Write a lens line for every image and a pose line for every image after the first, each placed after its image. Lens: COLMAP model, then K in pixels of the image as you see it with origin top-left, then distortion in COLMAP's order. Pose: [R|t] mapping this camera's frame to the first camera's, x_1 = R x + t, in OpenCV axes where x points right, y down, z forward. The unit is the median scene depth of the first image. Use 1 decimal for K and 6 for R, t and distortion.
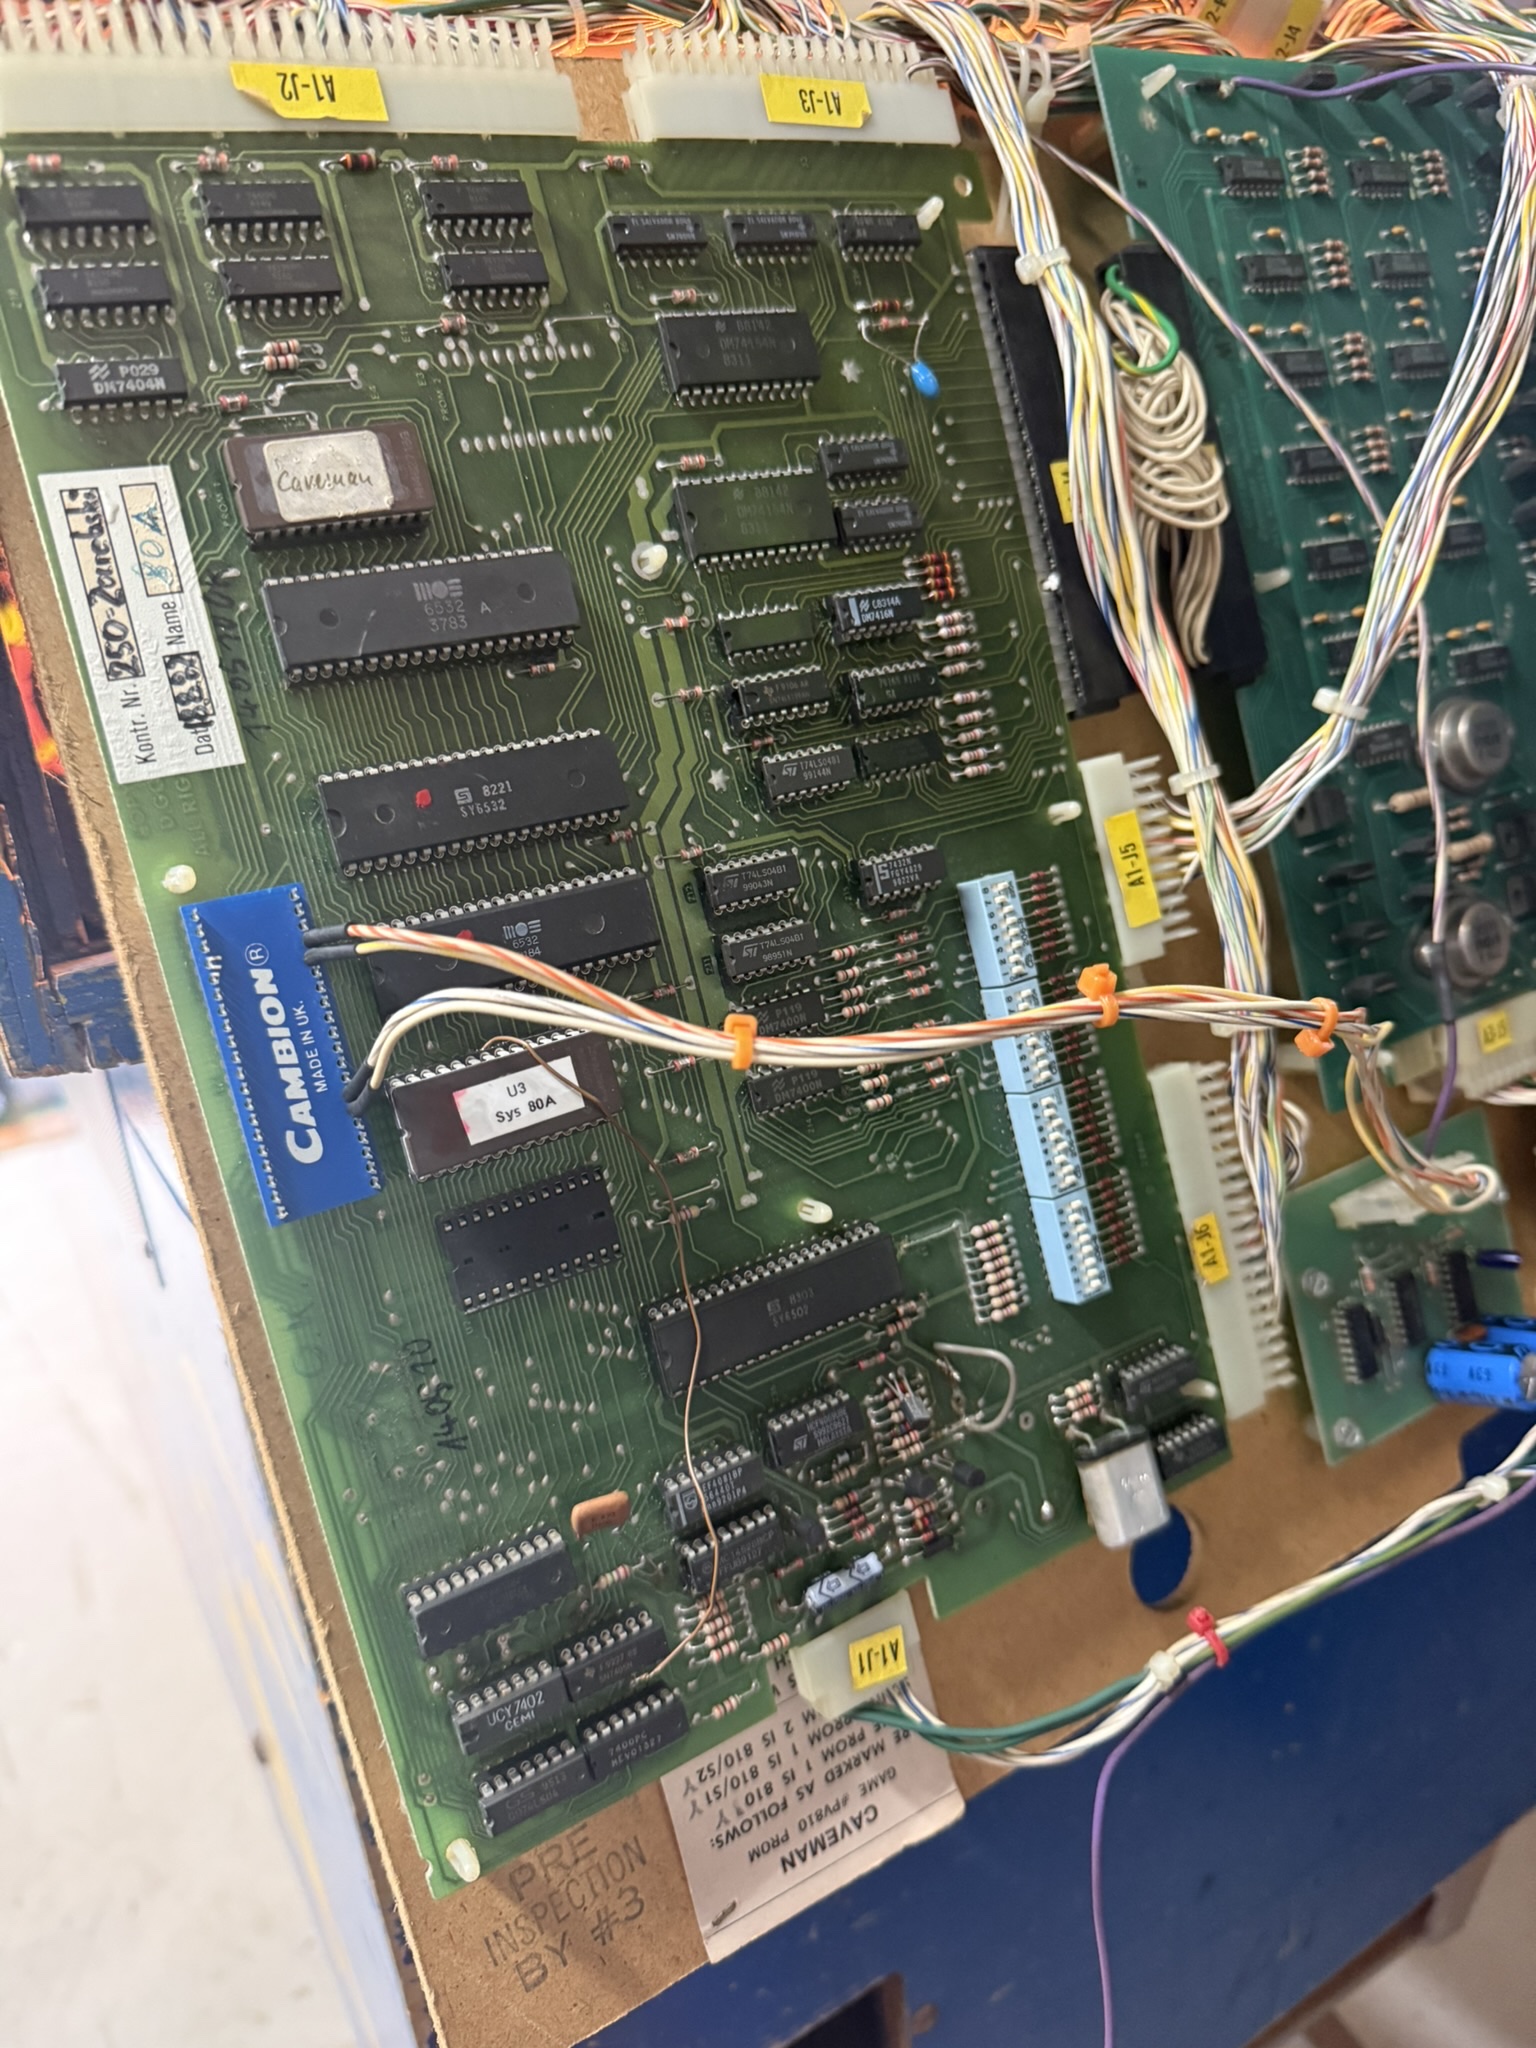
lens RADIAL K [[1463.8, 0, 759.6], [0, 1463.8, 1021.1], [0, 0, 1]] dist [0.071633, -0.152549]
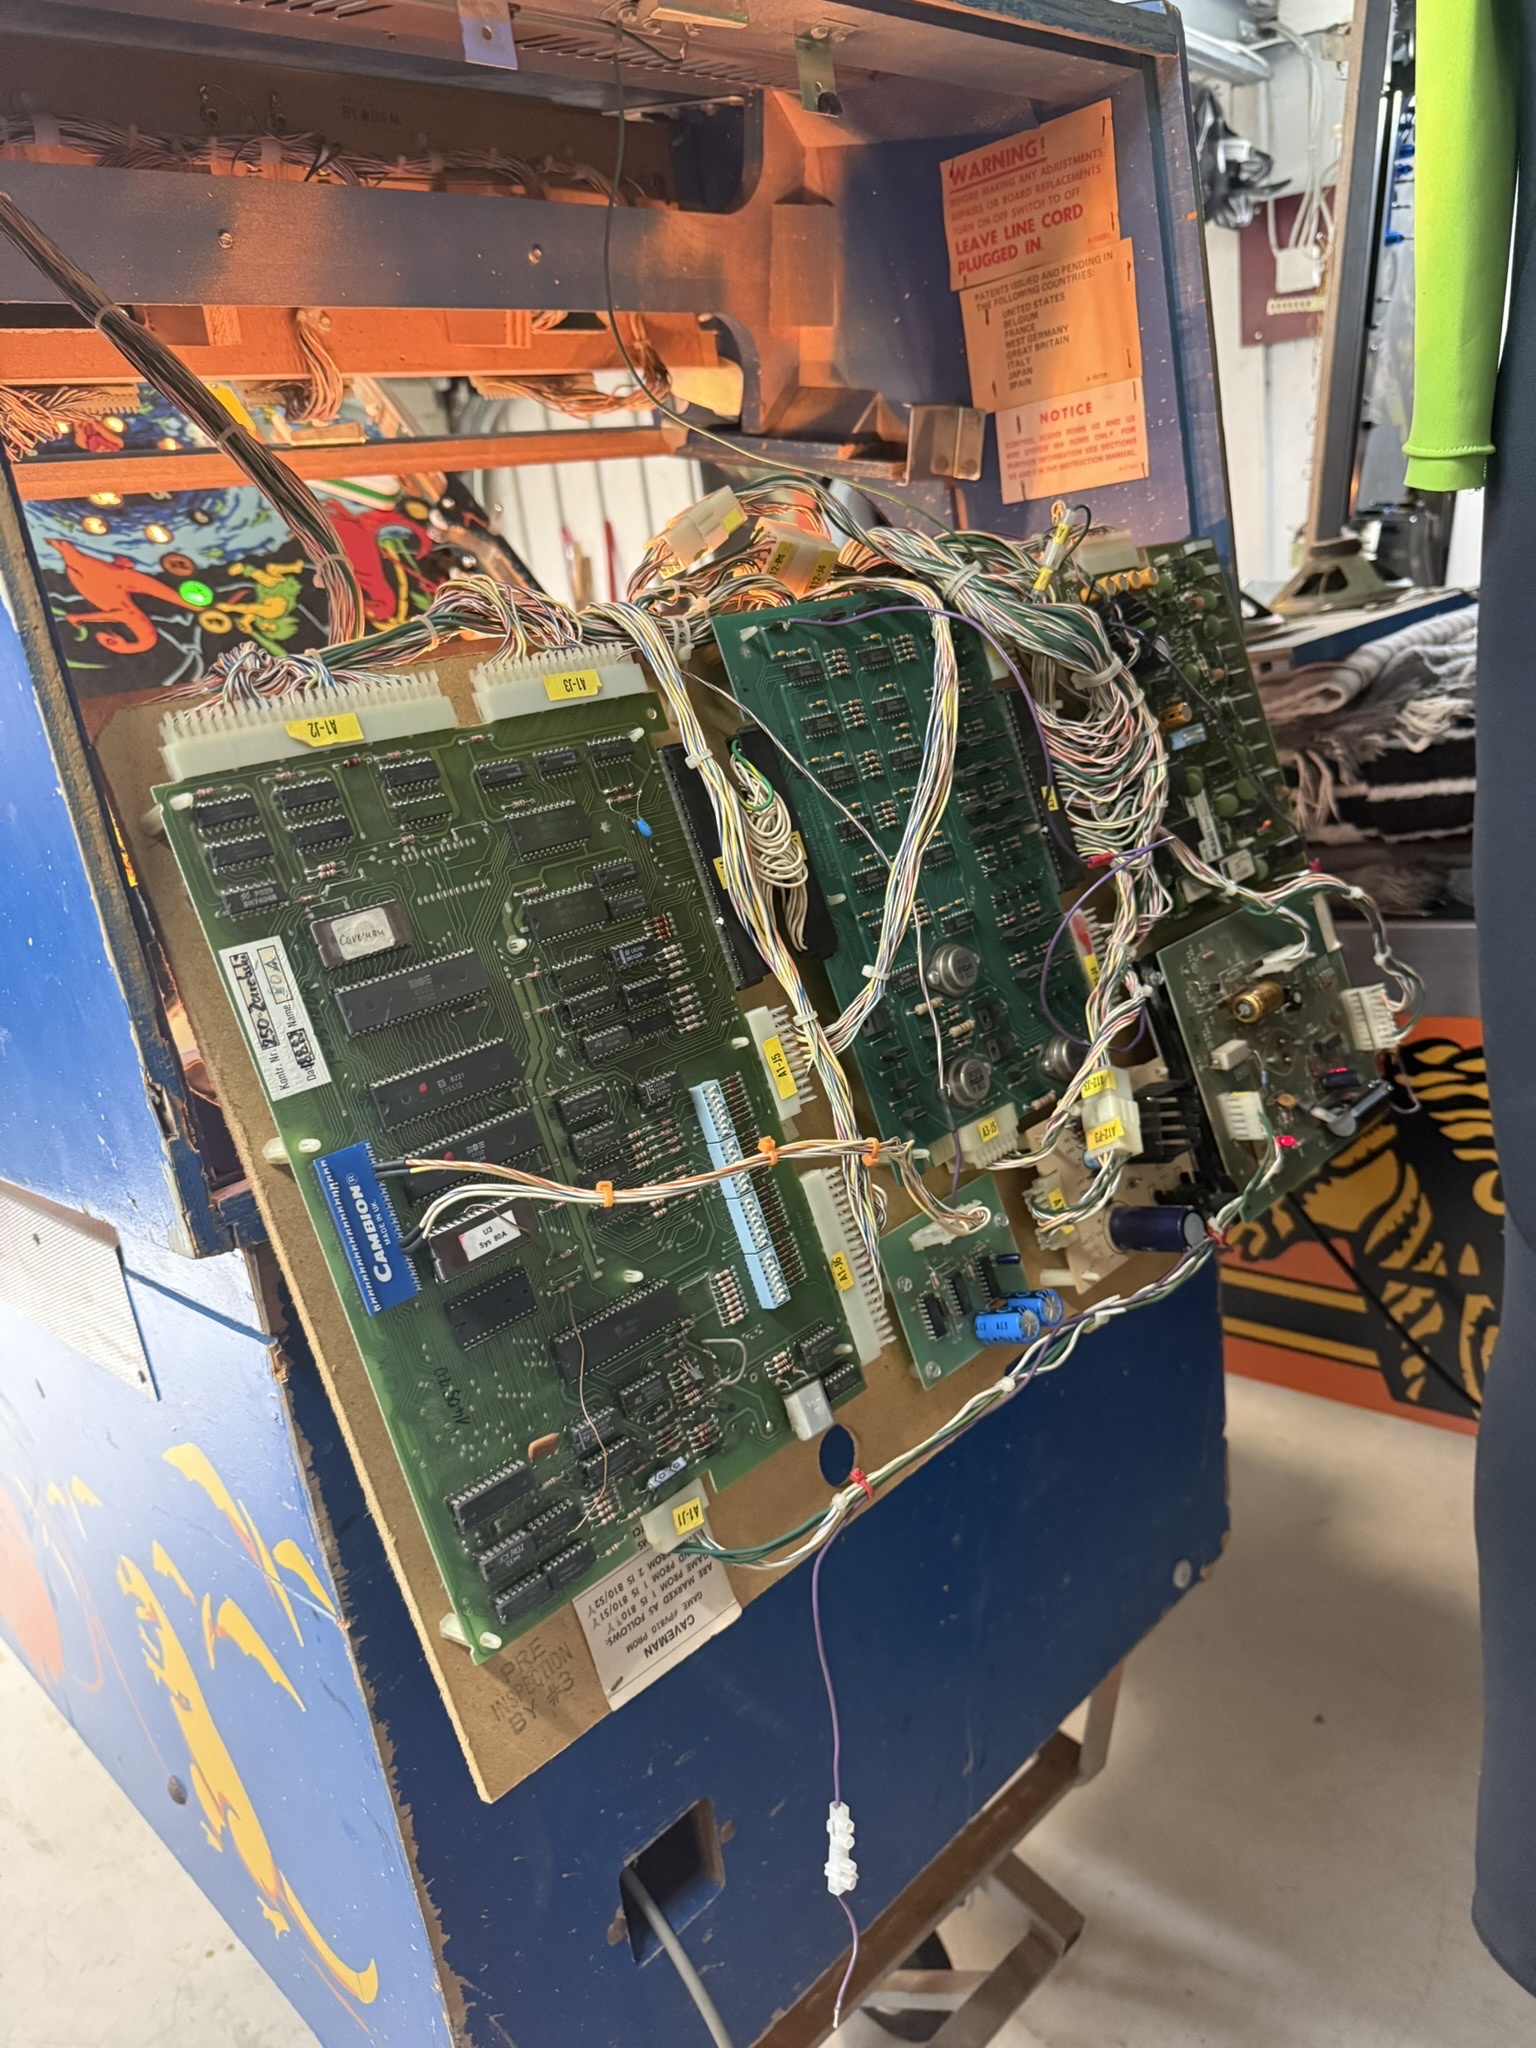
lens RADIAL K [[1510.3, 0, 797.1], [0, 1510.3, 988.1], [0, 0, 1]] dist [0.091511, -0.004752]
pose [[0.967124, -0.086340, 0.239199, -0.191874], [0.105689, 0.991985, -0.069256, -0.078950], [-0.231302, 0.092260, 0.968497, -0.963676]]
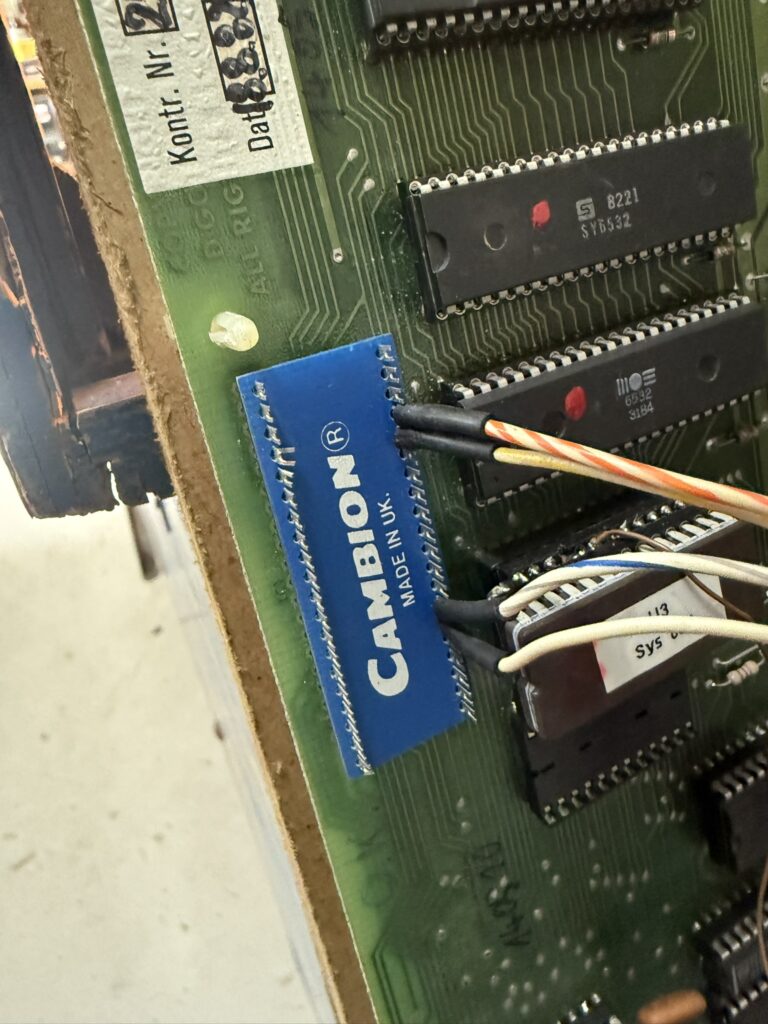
lens RADIAL K [[739.9, 0, 385.8], [0, 739.9, 409.4], [0, 0, 1]] dist [0.003723, 0.000436]
pose [[0.996947, 0.040050, -0.067029, -0.243669], [-0.027811, 0.984270, 0.174465, -0.103385], [0.072962, -0.172069, 0.982379, 0.535440]]
